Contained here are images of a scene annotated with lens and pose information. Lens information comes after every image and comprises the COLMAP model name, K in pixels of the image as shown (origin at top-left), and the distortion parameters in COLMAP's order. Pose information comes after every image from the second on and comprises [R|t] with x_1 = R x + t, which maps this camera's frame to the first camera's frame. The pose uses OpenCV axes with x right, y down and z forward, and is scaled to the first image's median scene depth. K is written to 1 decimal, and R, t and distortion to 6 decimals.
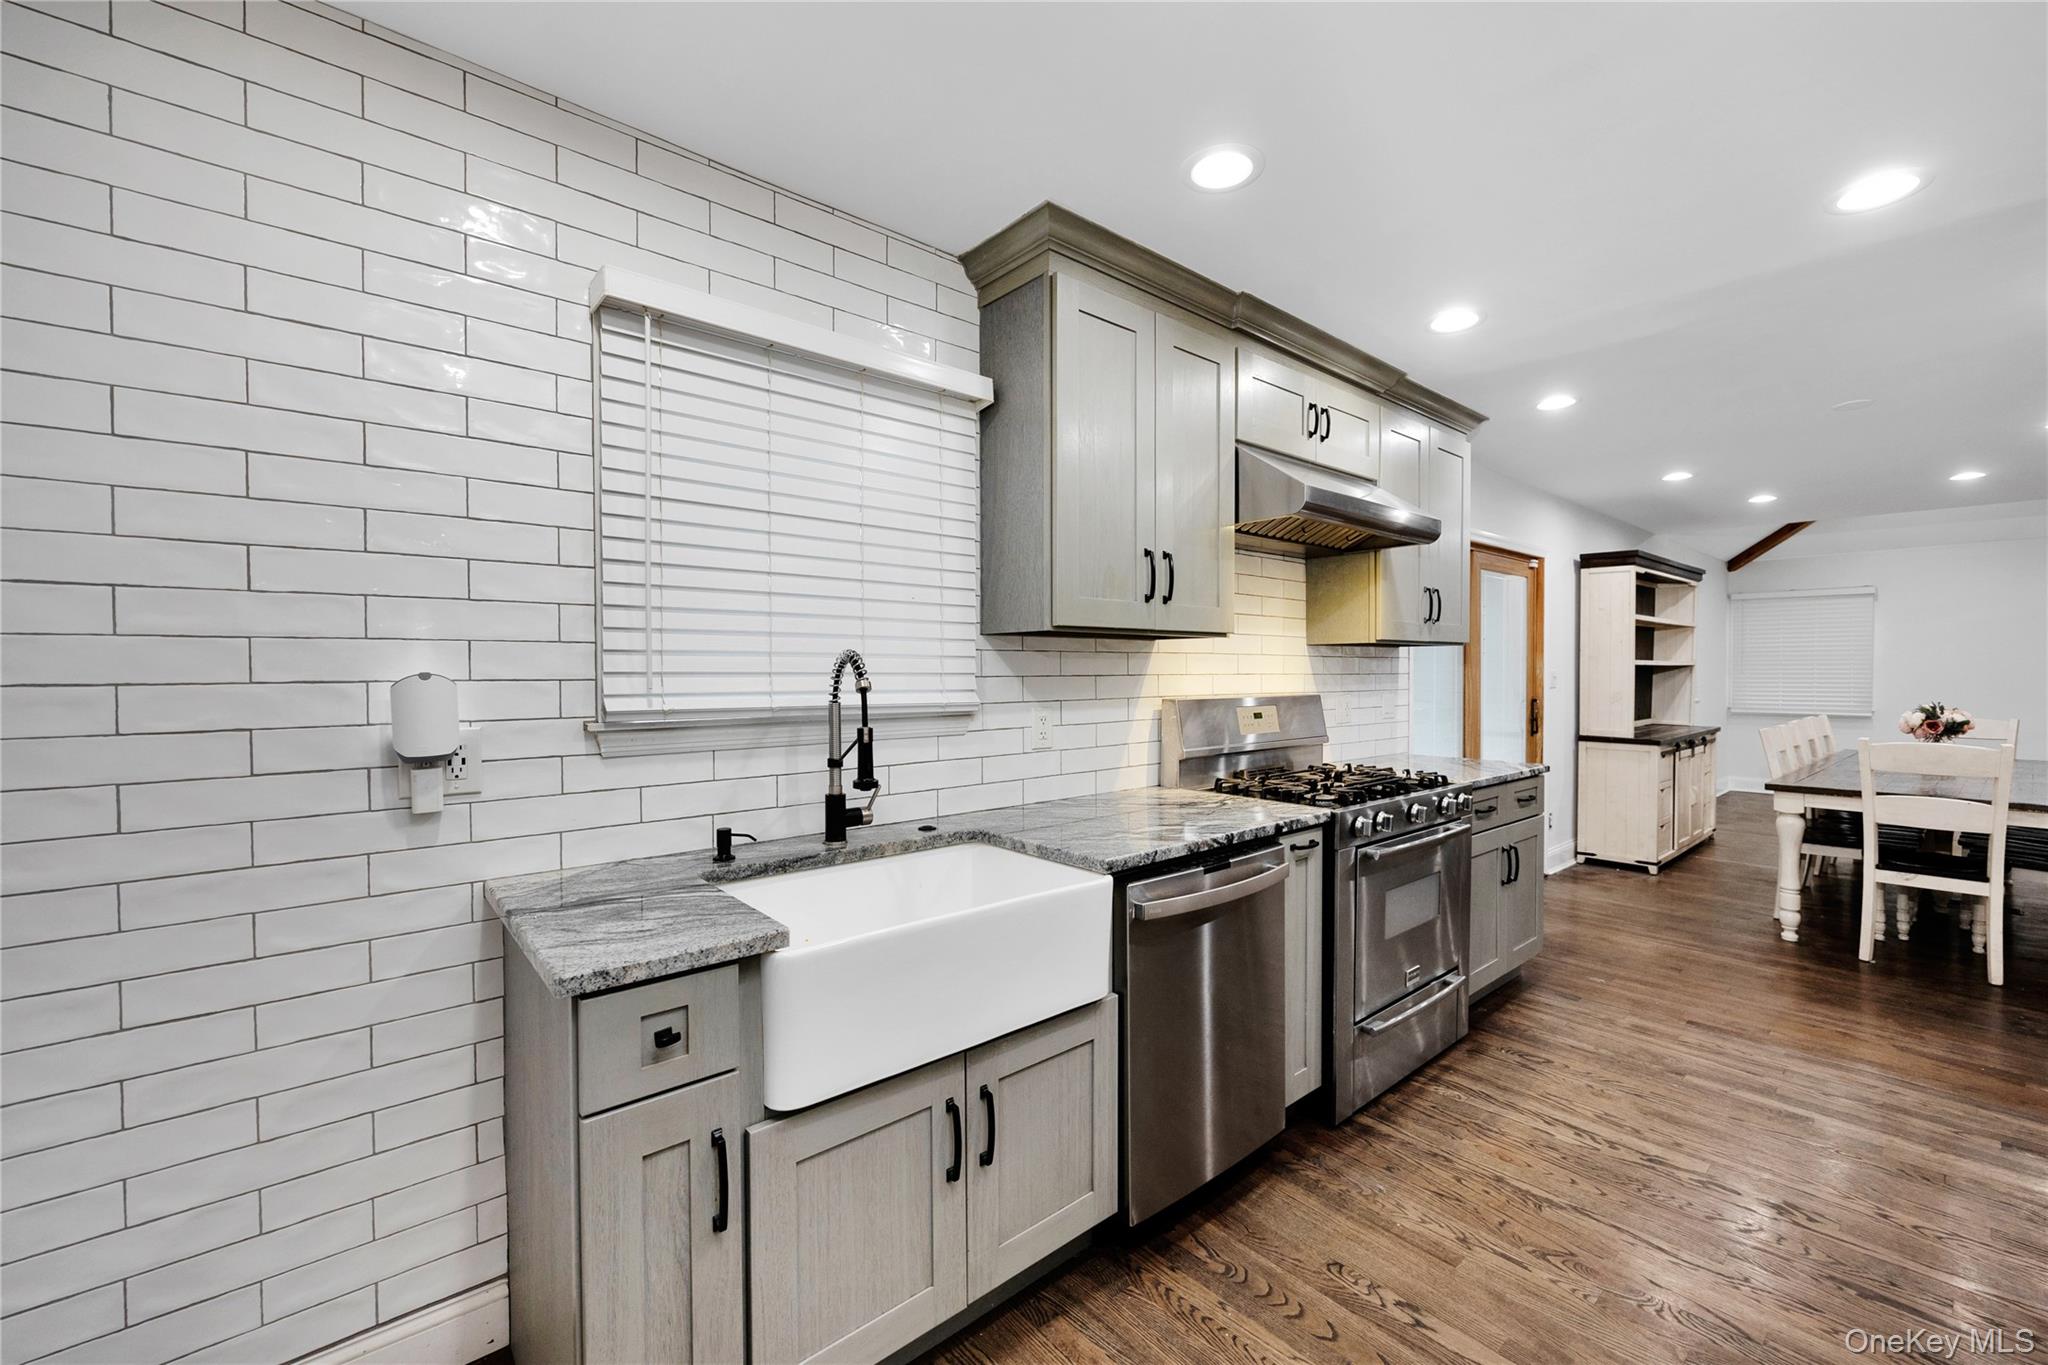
lens RADIAL K [[822.0, 0, 1048.4], [0, 822.0, 679.2], [0, 0, 1]] dist [0.002845, -0.000137]
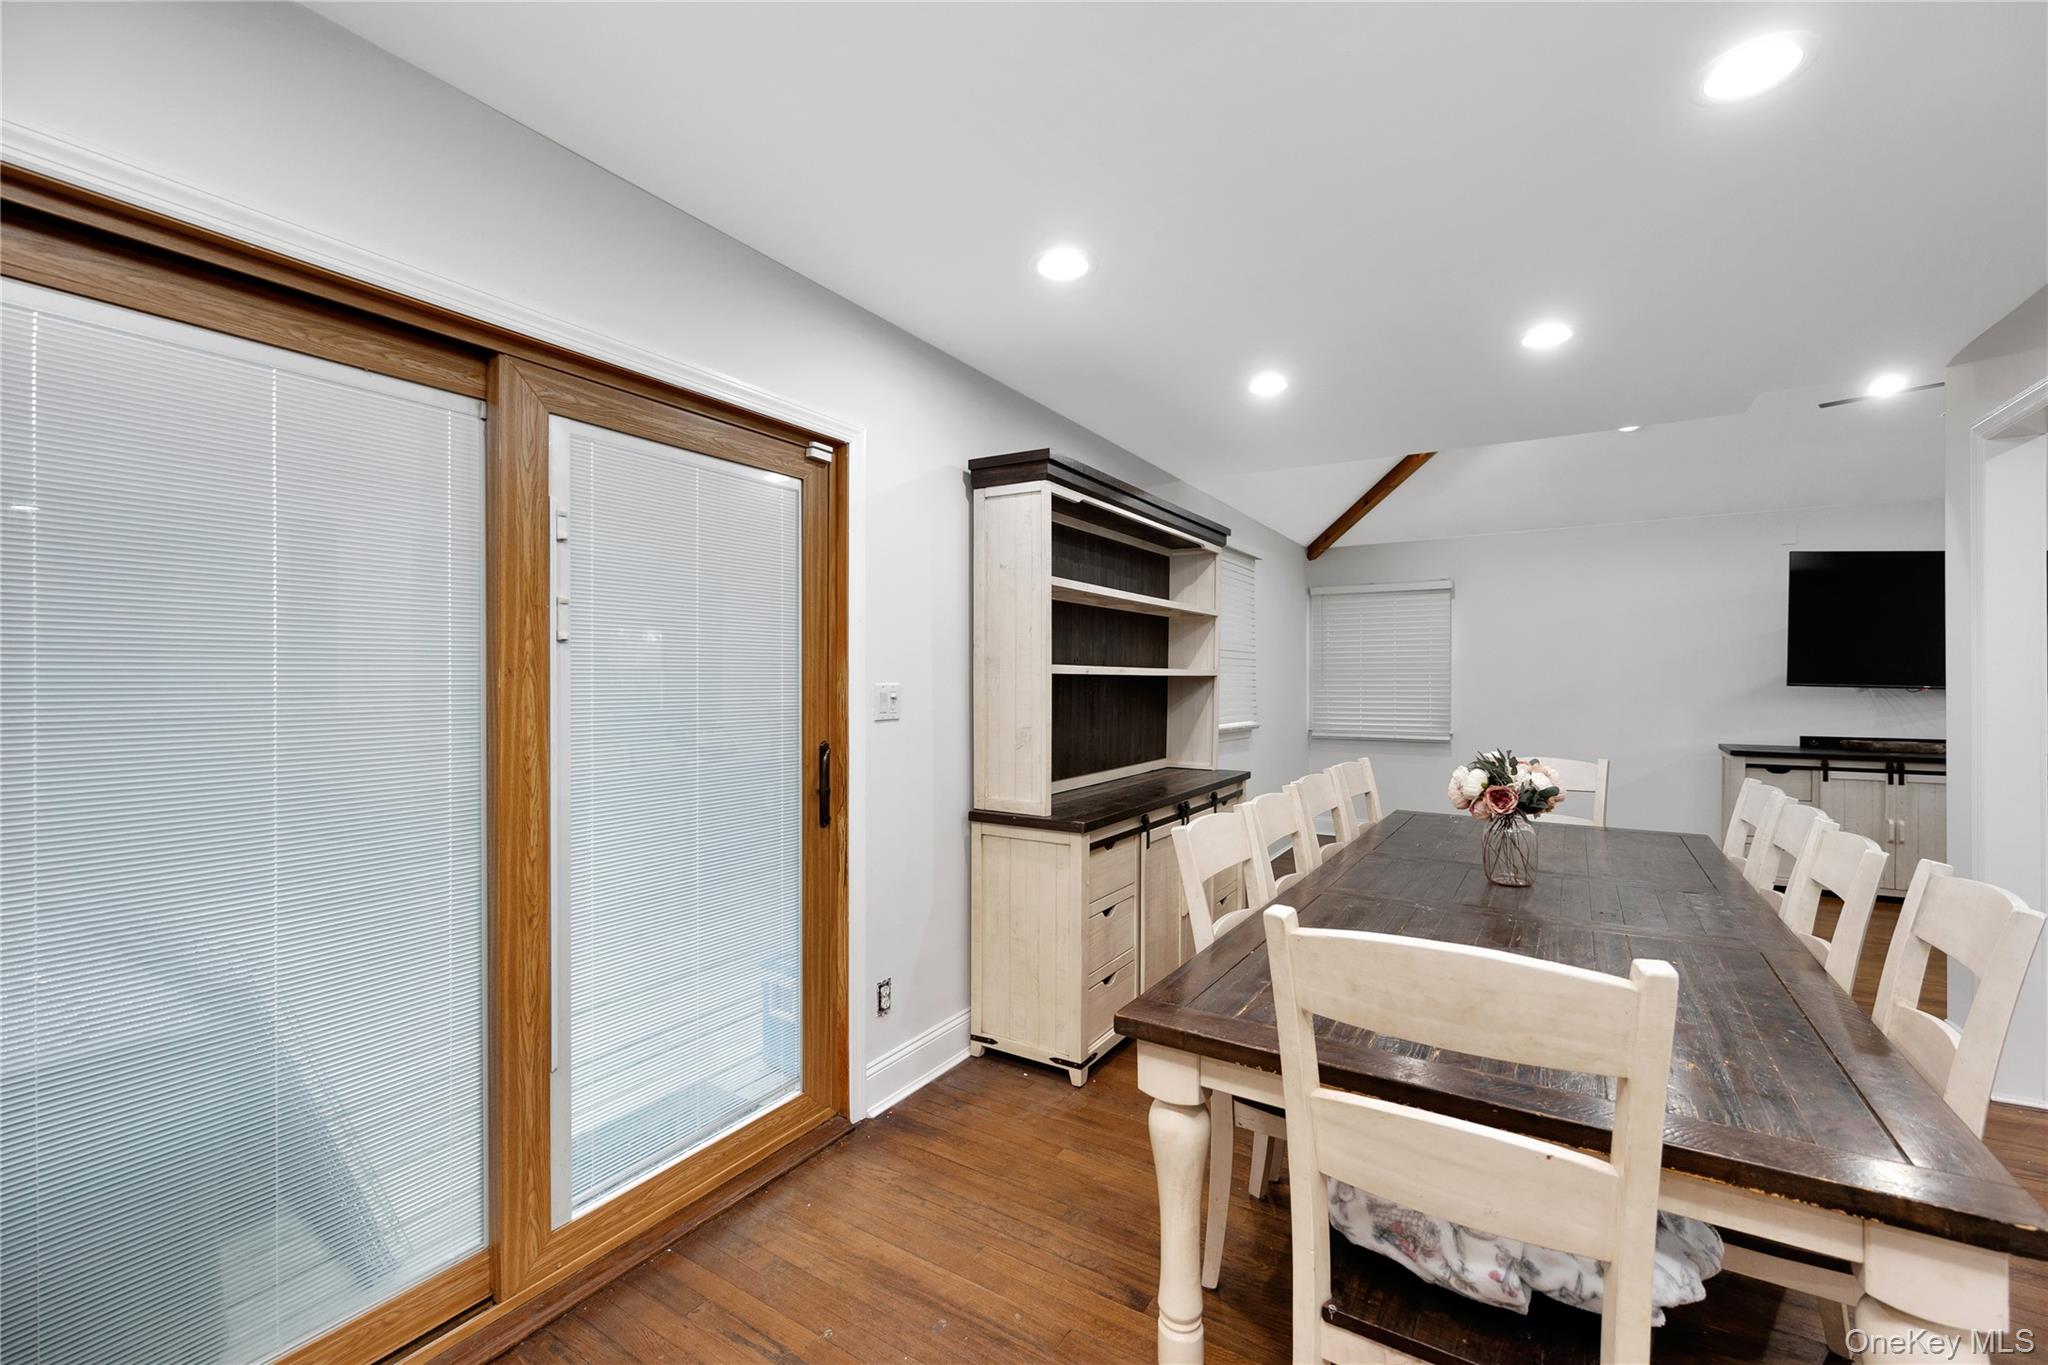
lens RADIAL K [[822.0, 0, 1048.4], [0, 822.0, 679.2], [0, 0, 1]] dist [0.002845, -0.000137]
pose [[0.953804, 0.001630, 0.300424, 0.549407], [0.003465, 0.999859, -0.016427, -0.005181], [-0.300409, 0.016709, 0.953664, 0.502918]]
